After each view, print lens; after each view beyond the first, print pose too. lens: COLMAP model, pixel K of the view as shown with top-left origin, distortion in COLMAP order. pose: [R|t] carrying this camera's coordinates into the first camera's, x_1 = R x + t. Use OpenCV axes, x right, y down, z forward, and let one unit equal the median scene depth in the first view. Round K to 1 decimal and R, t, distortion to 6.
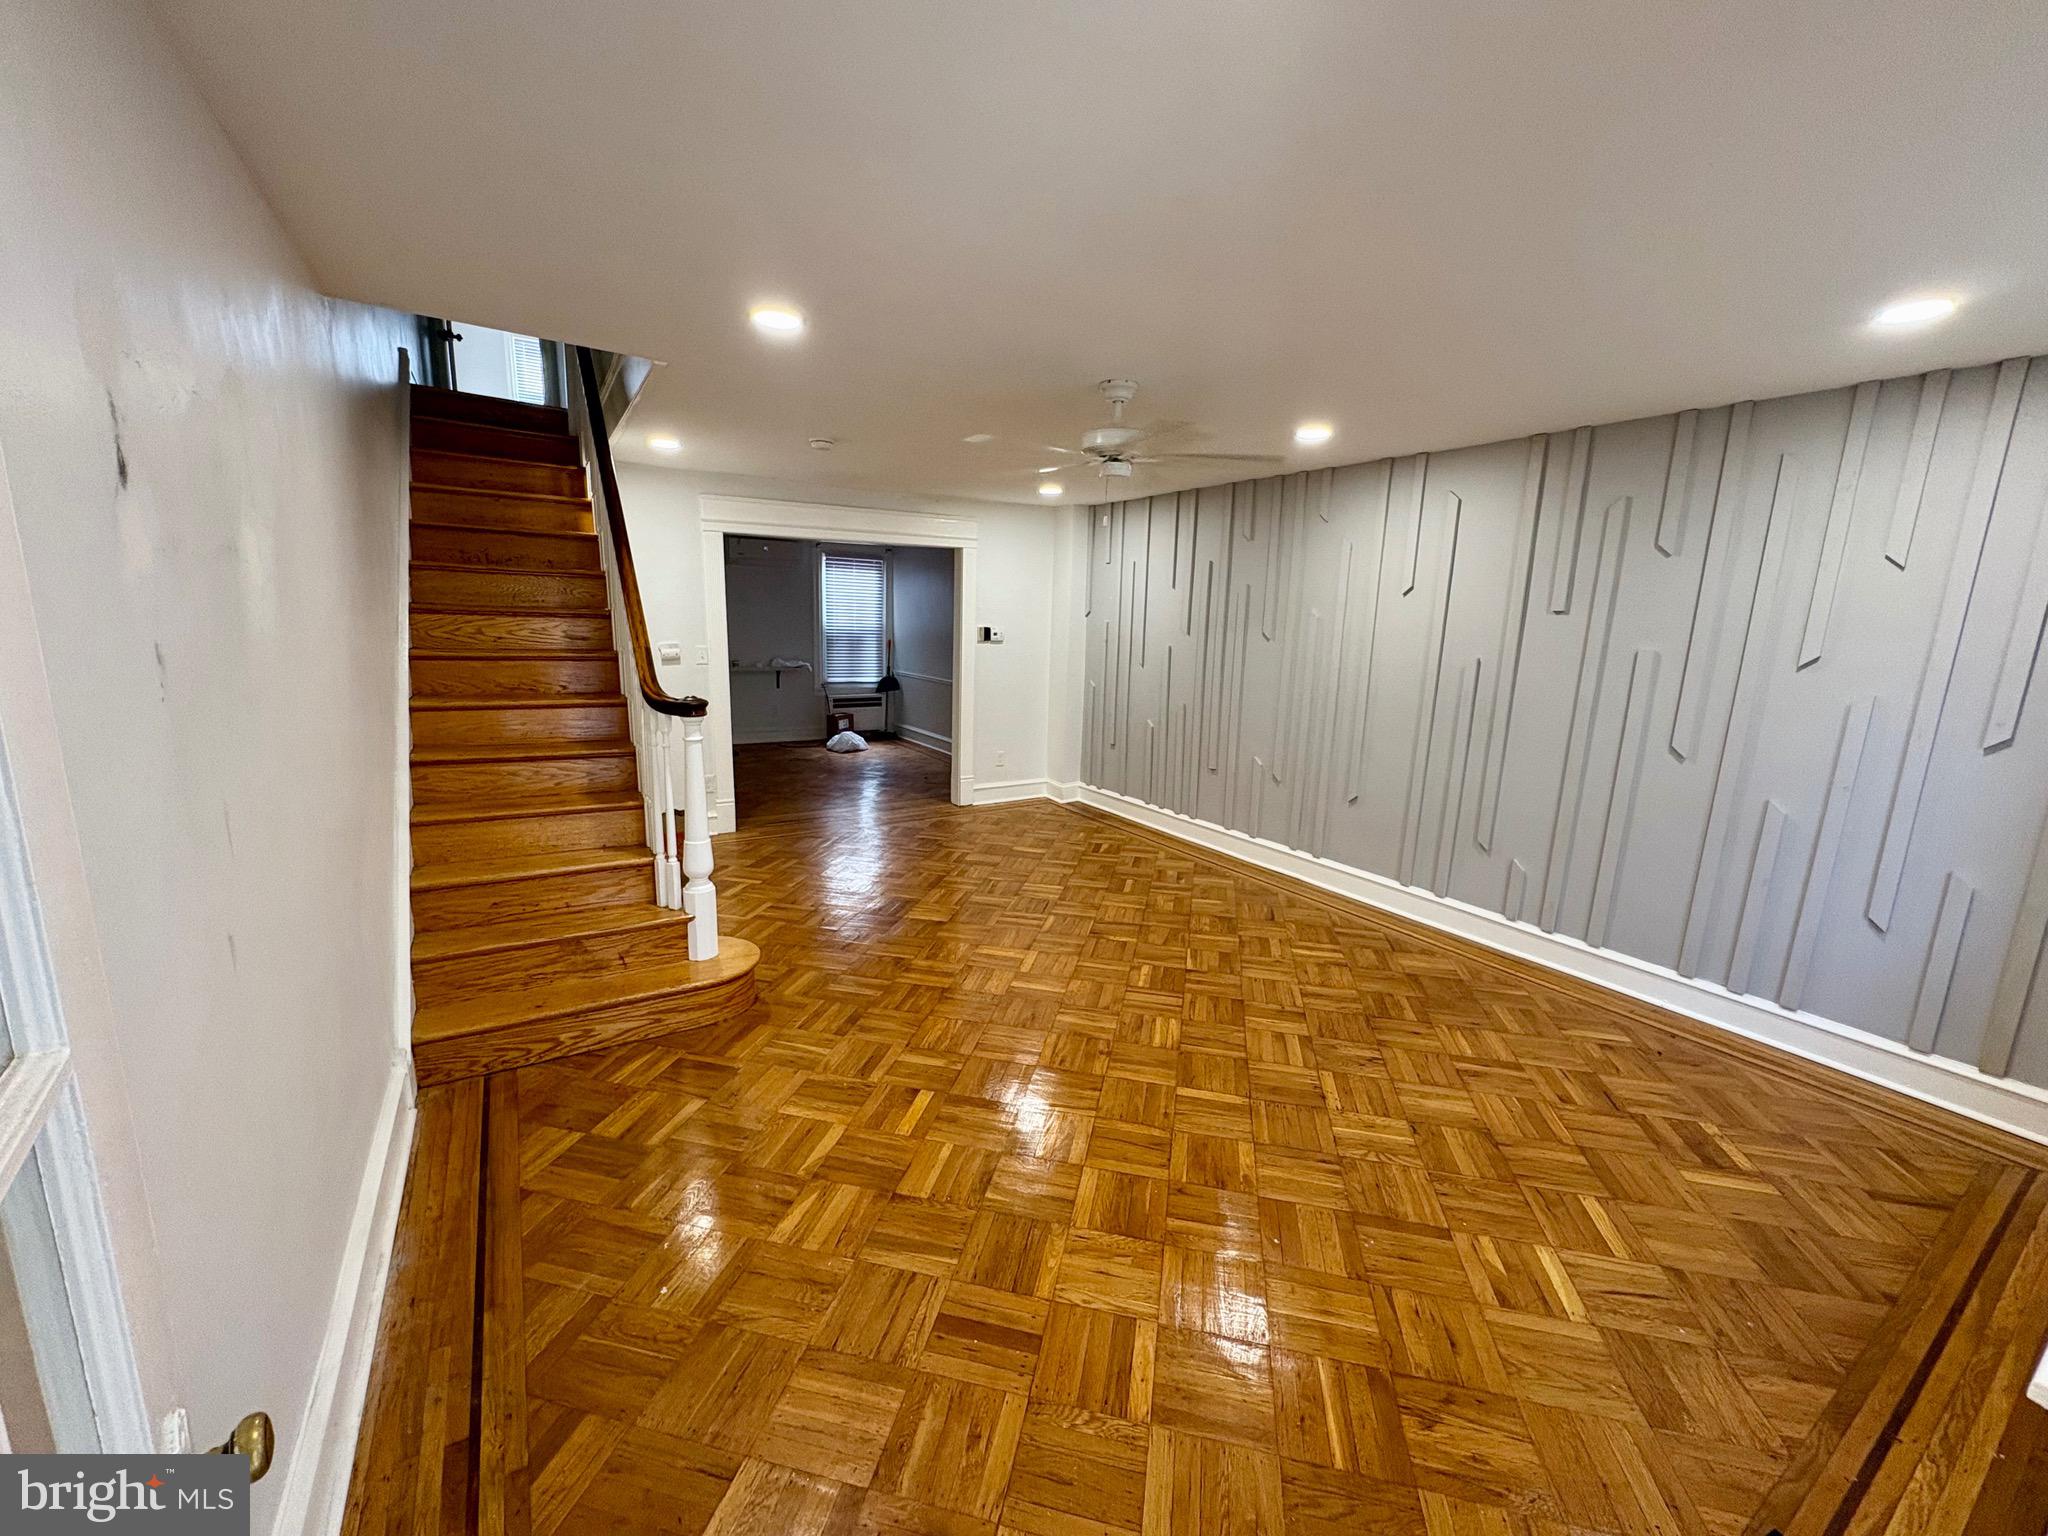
lens RADIAL K [[816.7, 0, 1023.1], [0, 816.7, 769.1], [0, 0, 1]] dist [0.002800, 0.000509]
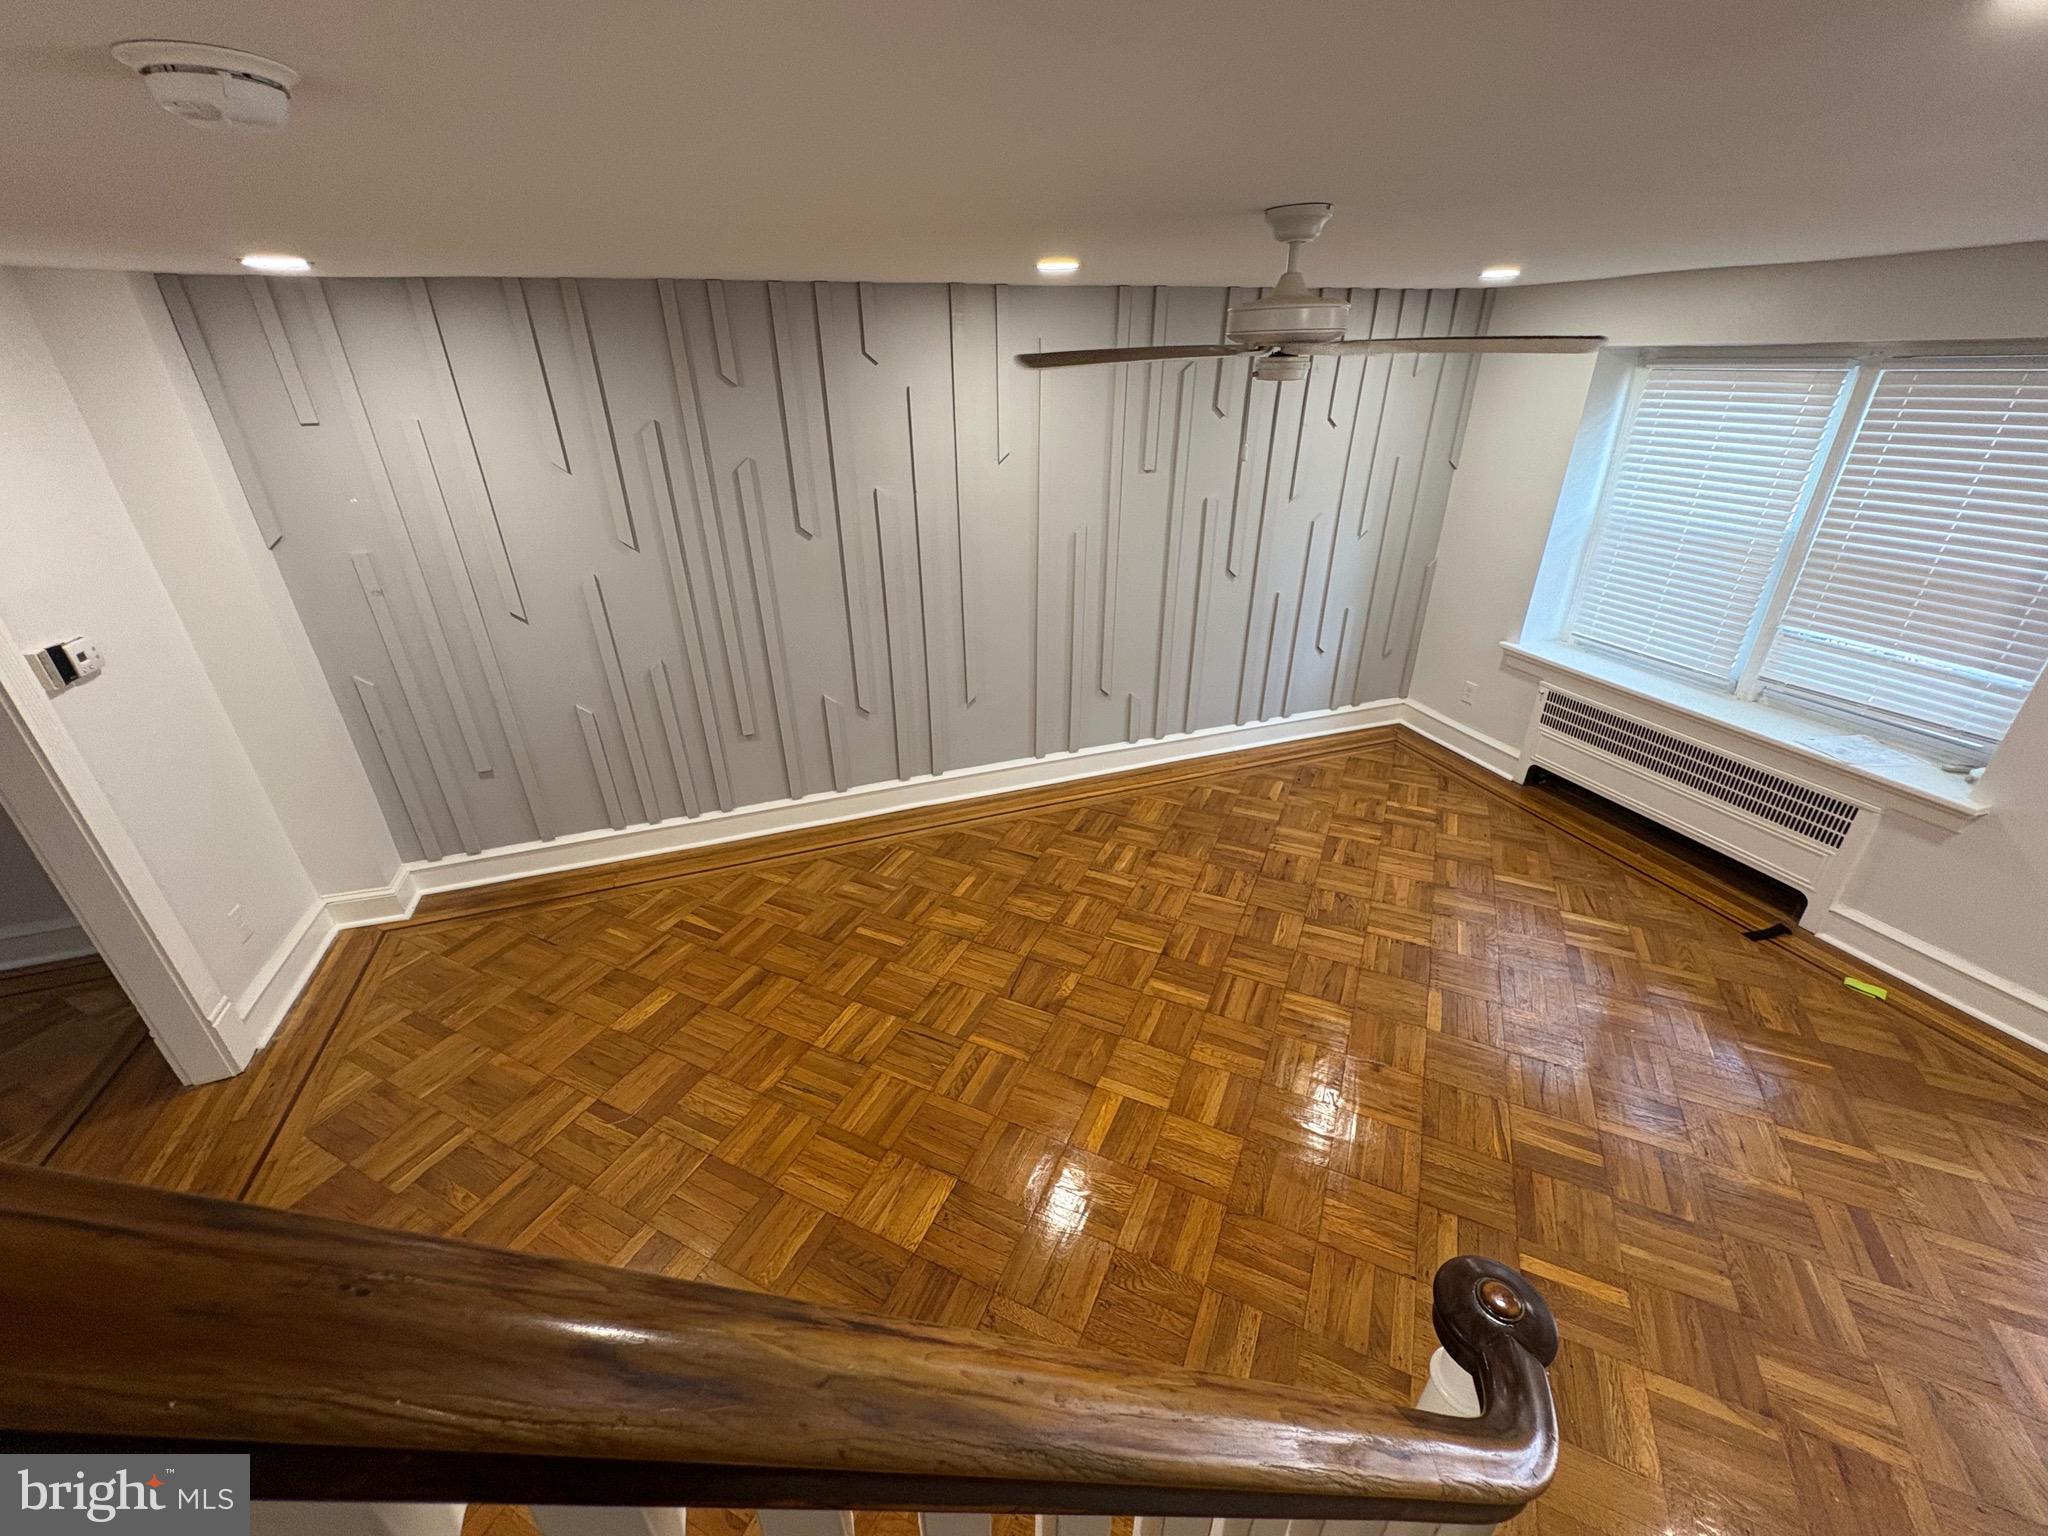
lens RADIAL K [[816.7, 0, 1026.4], [0, 816.7, 769.0], [0, 0, 1]] dist [0.002800, 0.000509]
pose [[0.213514, -0.465073, 0.859138, -0.464442], [0.202474, 0.881389, 0.426799, -0.315640], [-0.955728, 0.082825, 0.282354, 0.817126]]
